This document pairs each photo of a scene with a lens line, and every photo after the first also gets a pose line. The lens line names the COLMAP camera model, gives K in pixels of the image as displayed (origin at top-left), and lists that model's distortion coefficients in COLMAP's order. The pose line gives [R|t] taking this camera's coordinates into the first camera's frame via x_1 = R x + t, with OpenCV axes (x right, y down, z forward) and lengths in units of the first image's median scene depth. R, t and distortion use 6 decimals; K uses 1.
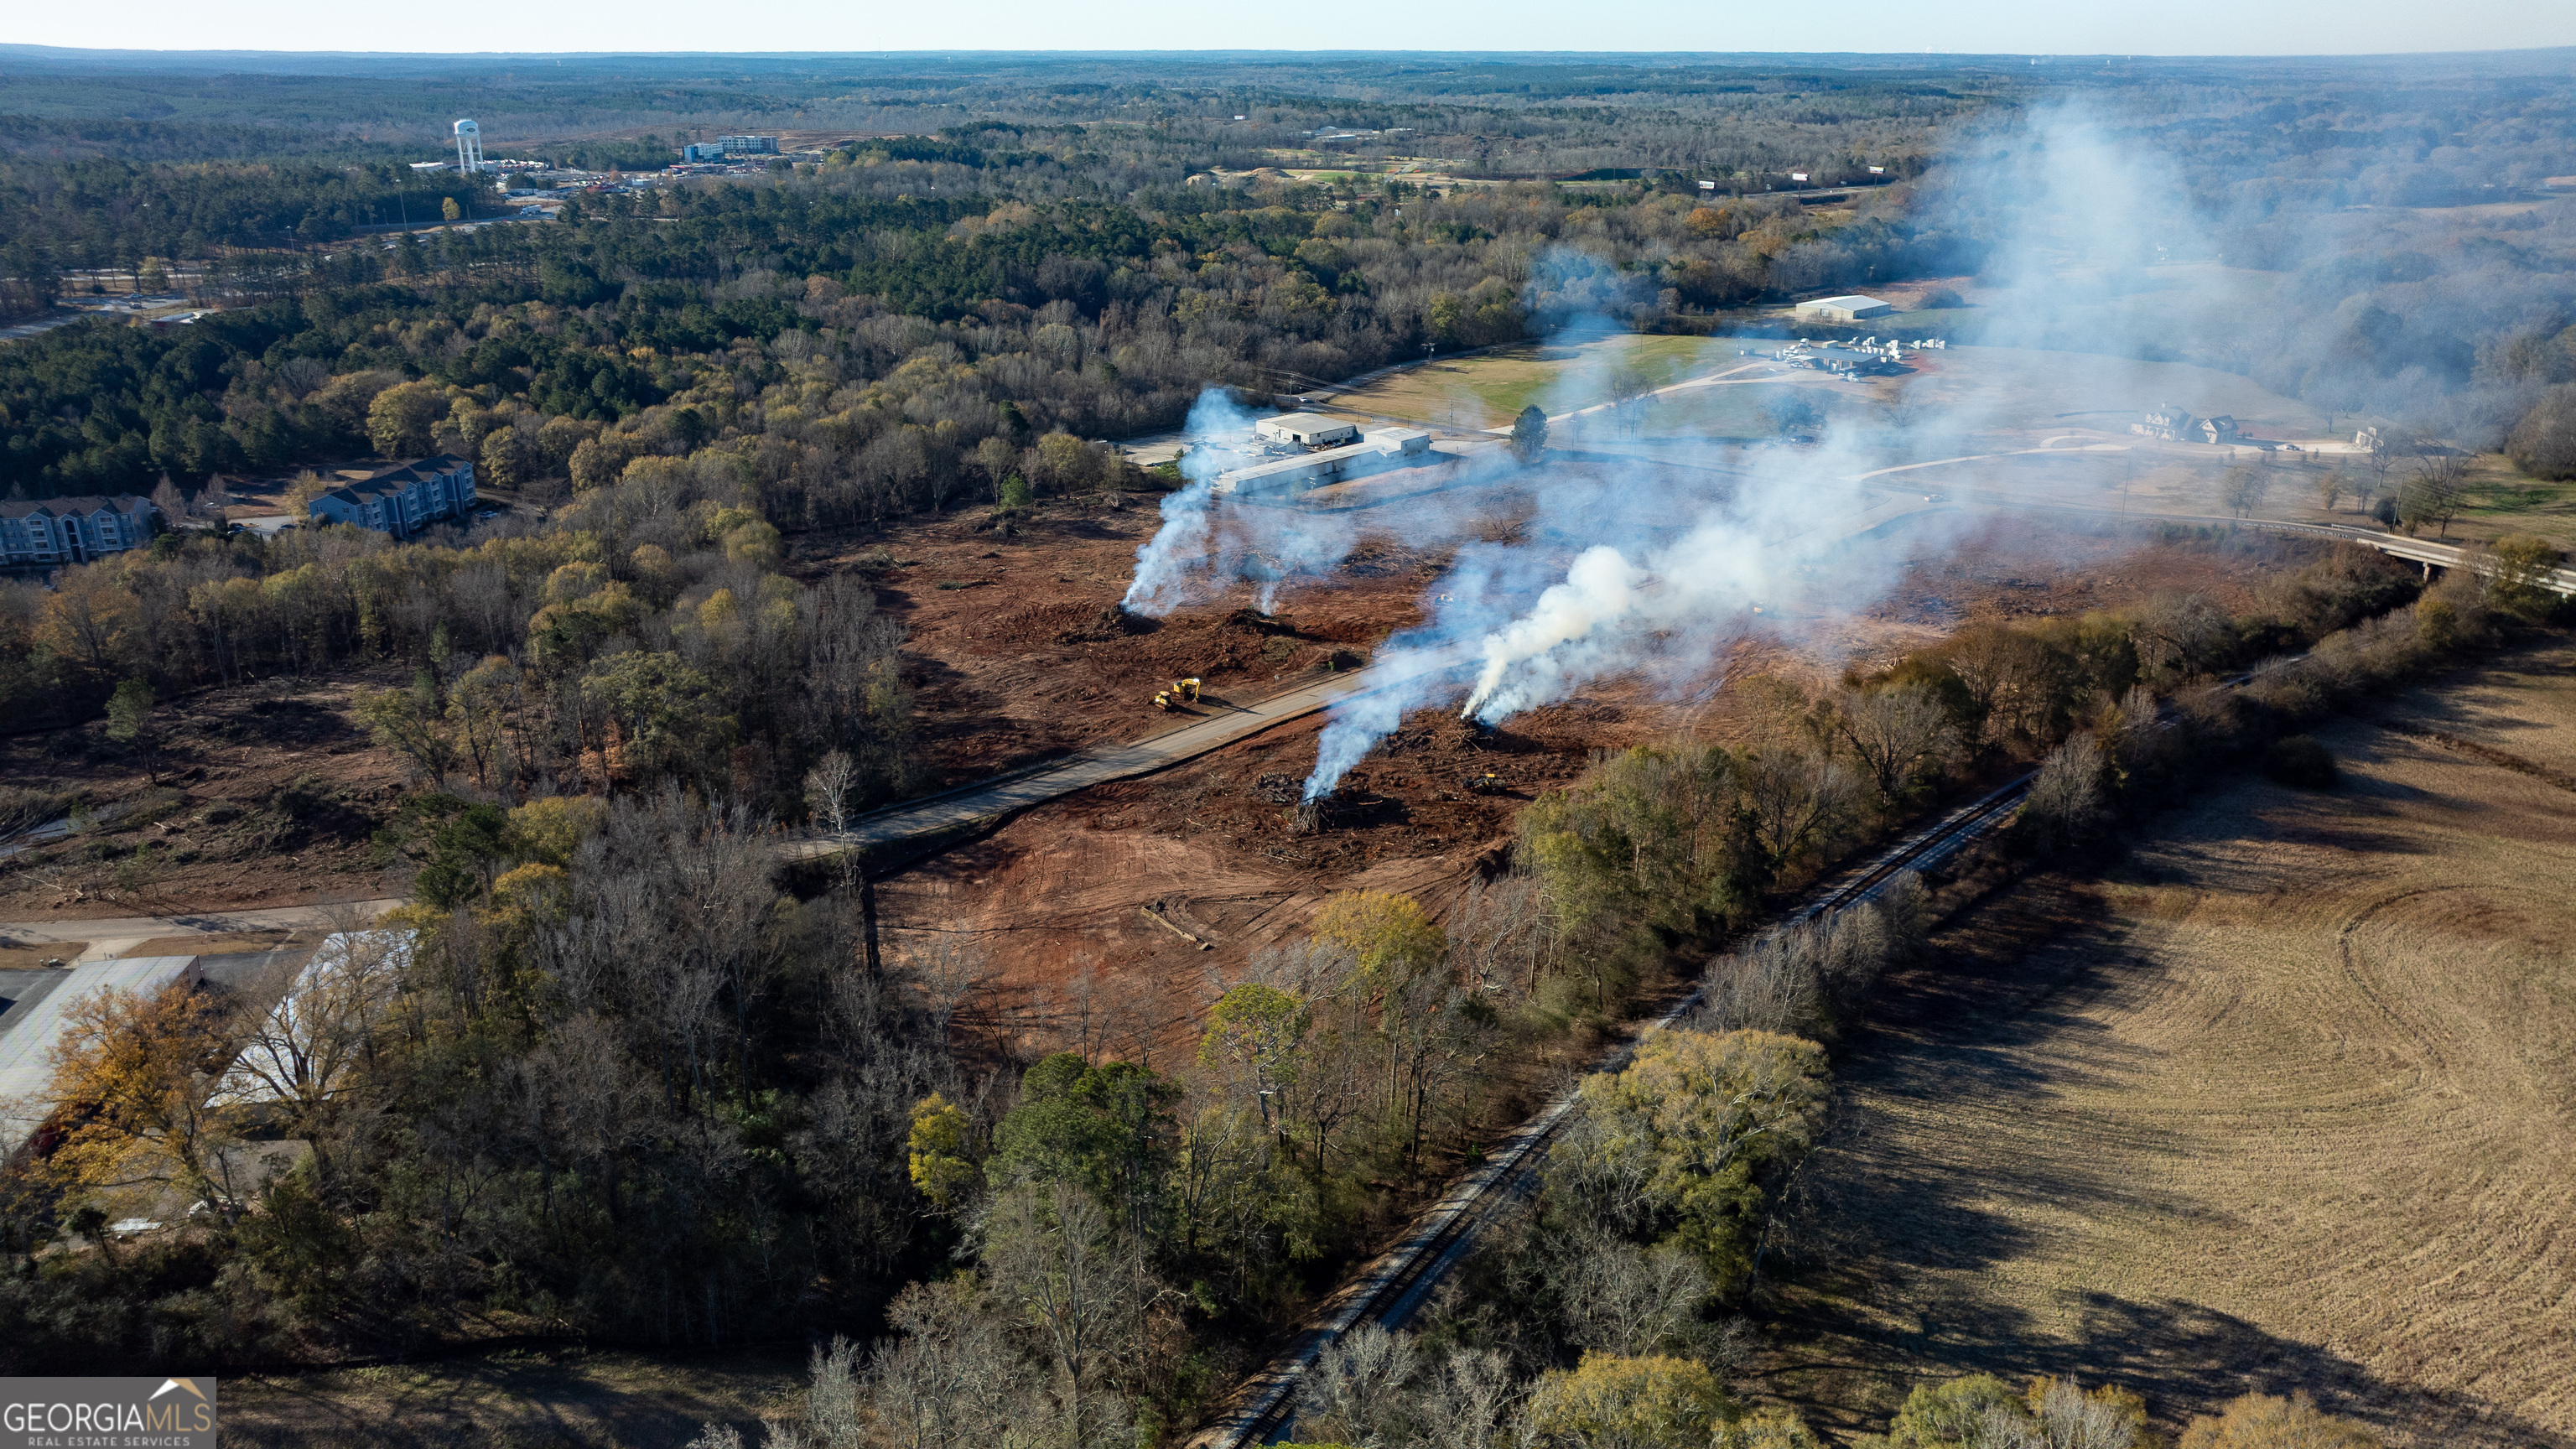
lens RADIAL K [[1788.9, 0, 1288.0], [0, 1788.9, 724.5], [0, 0, 1]] dist [-0.029394, 0.002655]
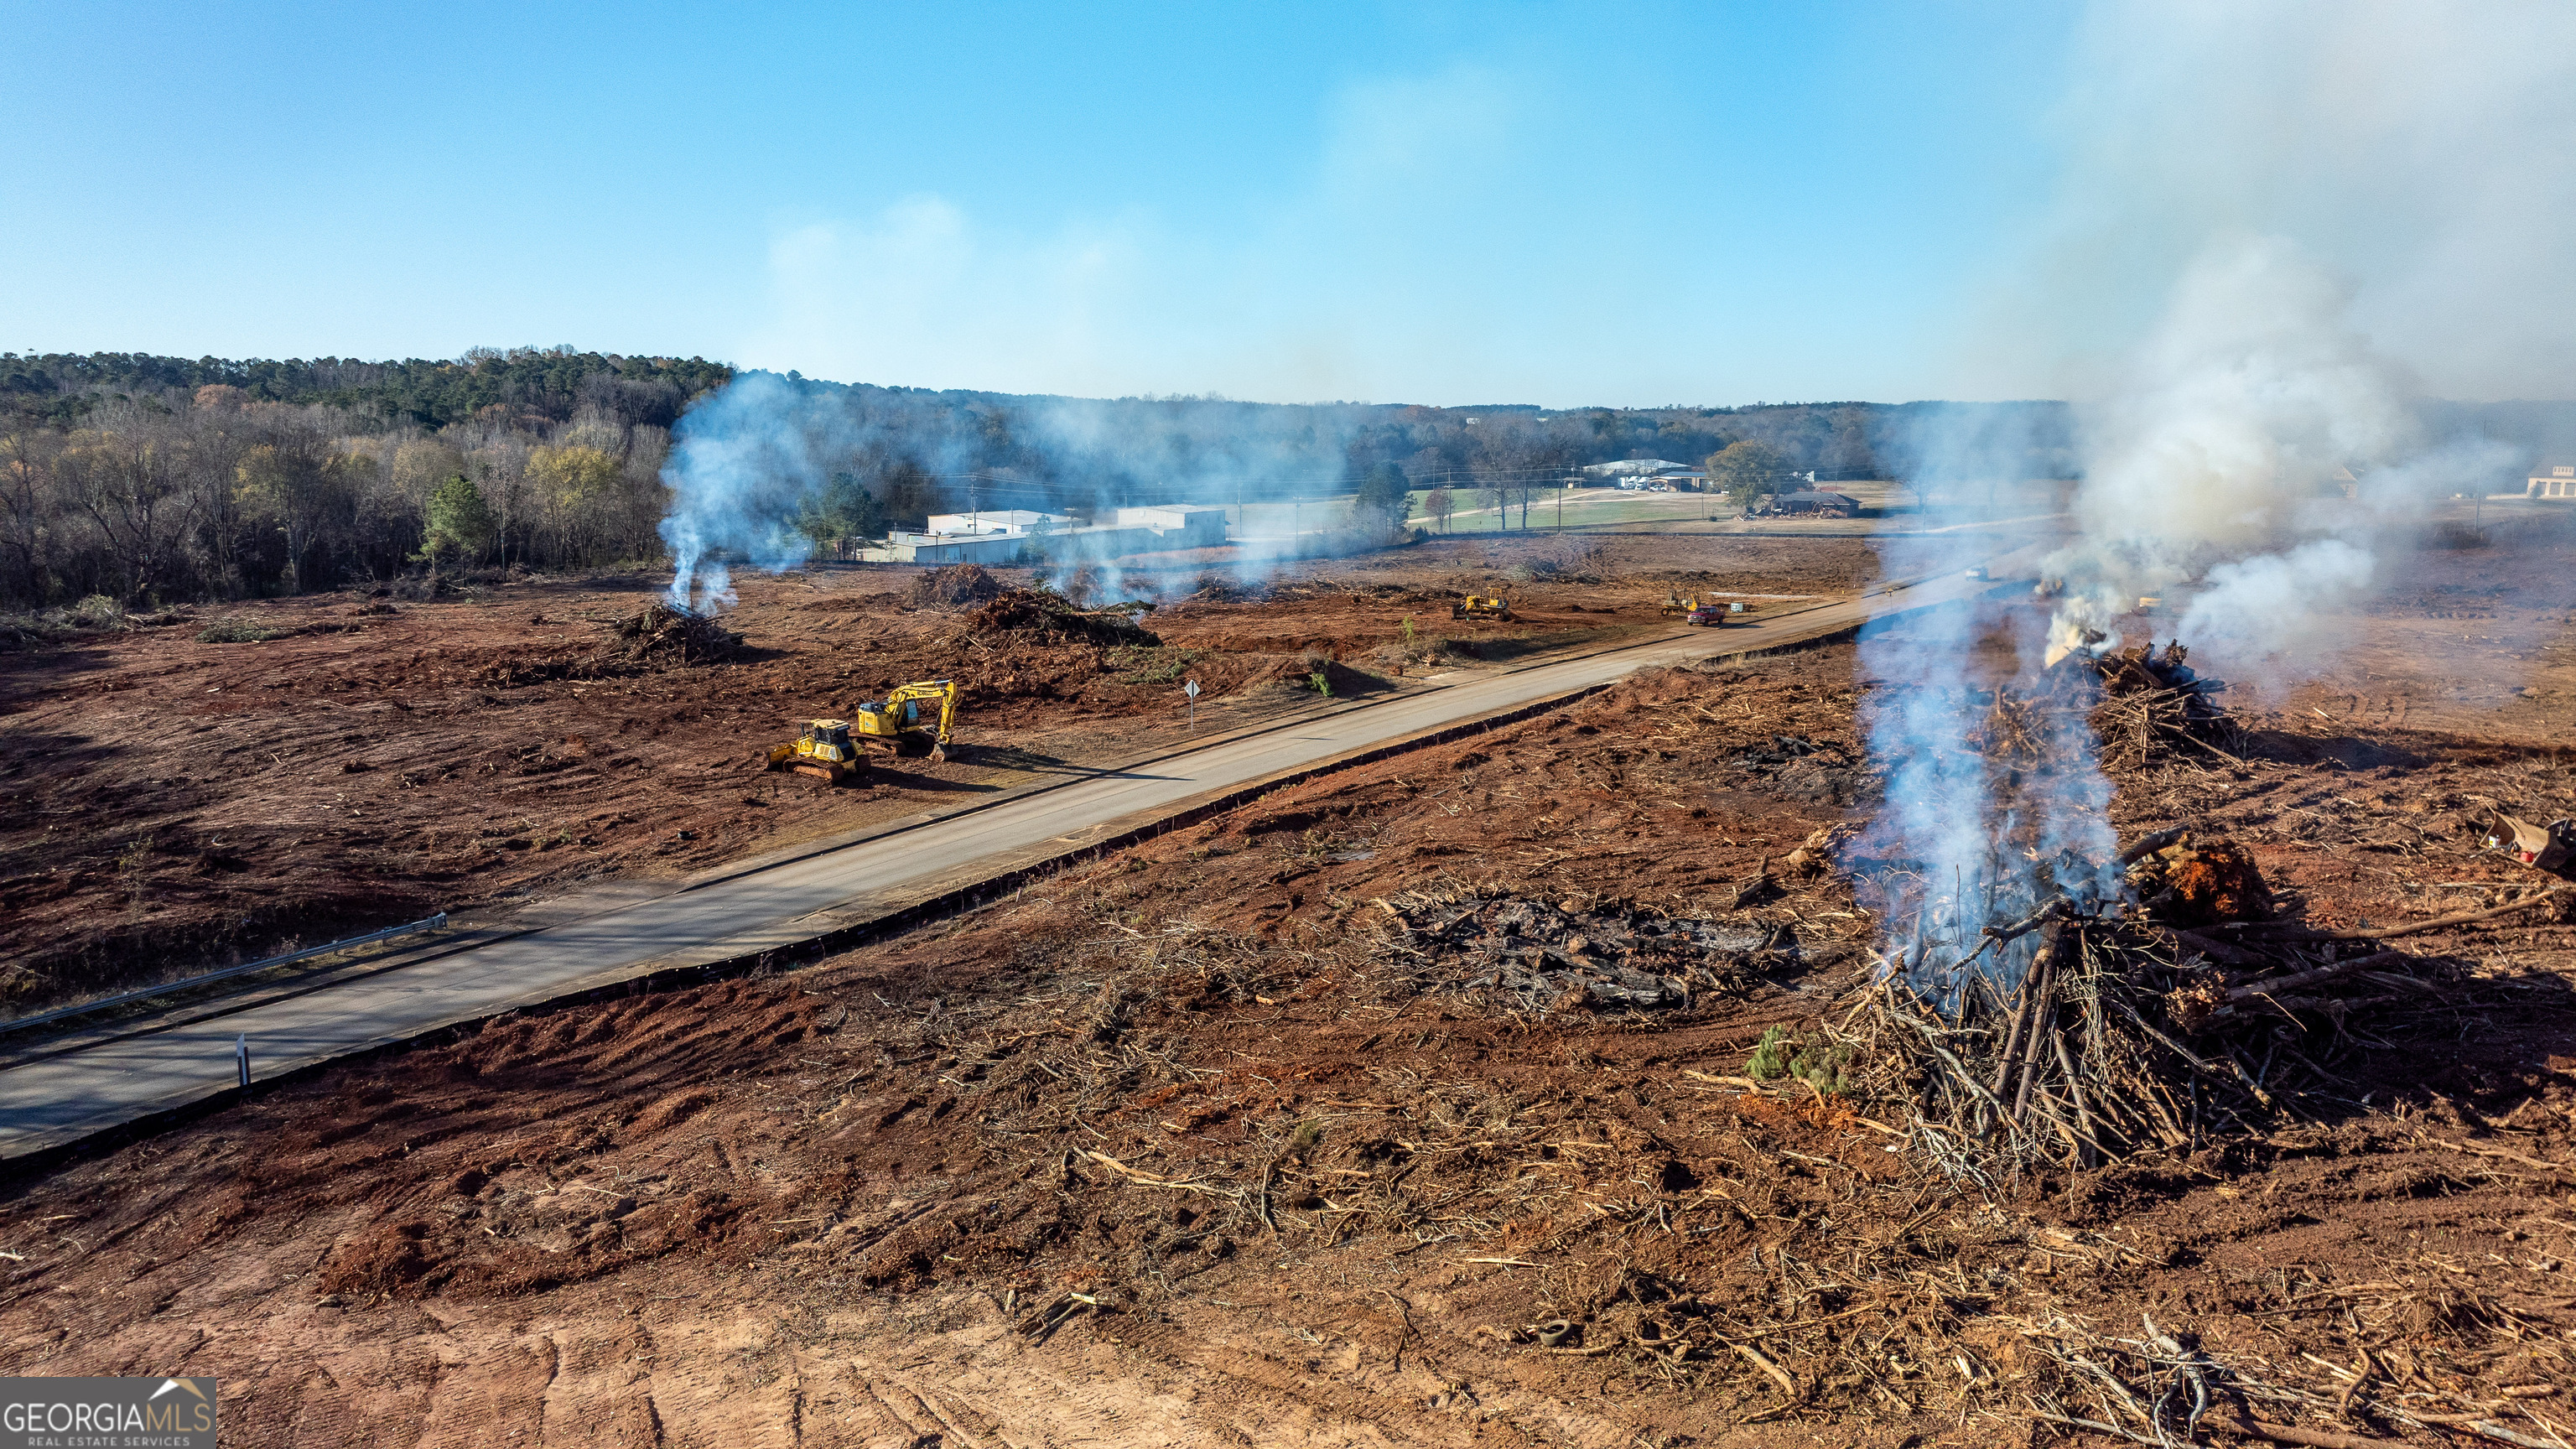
lens RADIAL K [[1788.9, 0, 1288.0], [0, 1788.9, 724.5], [0, 0, 1]] dist [-0.029394, 0.002655]
pose [[0.975616, -0.039445, 0.215912, -0.062719], [0.080148, 0.979812, -0.183151, 0.041412], [-0.204329, 0.195990, 0.959082, 0.760304]]
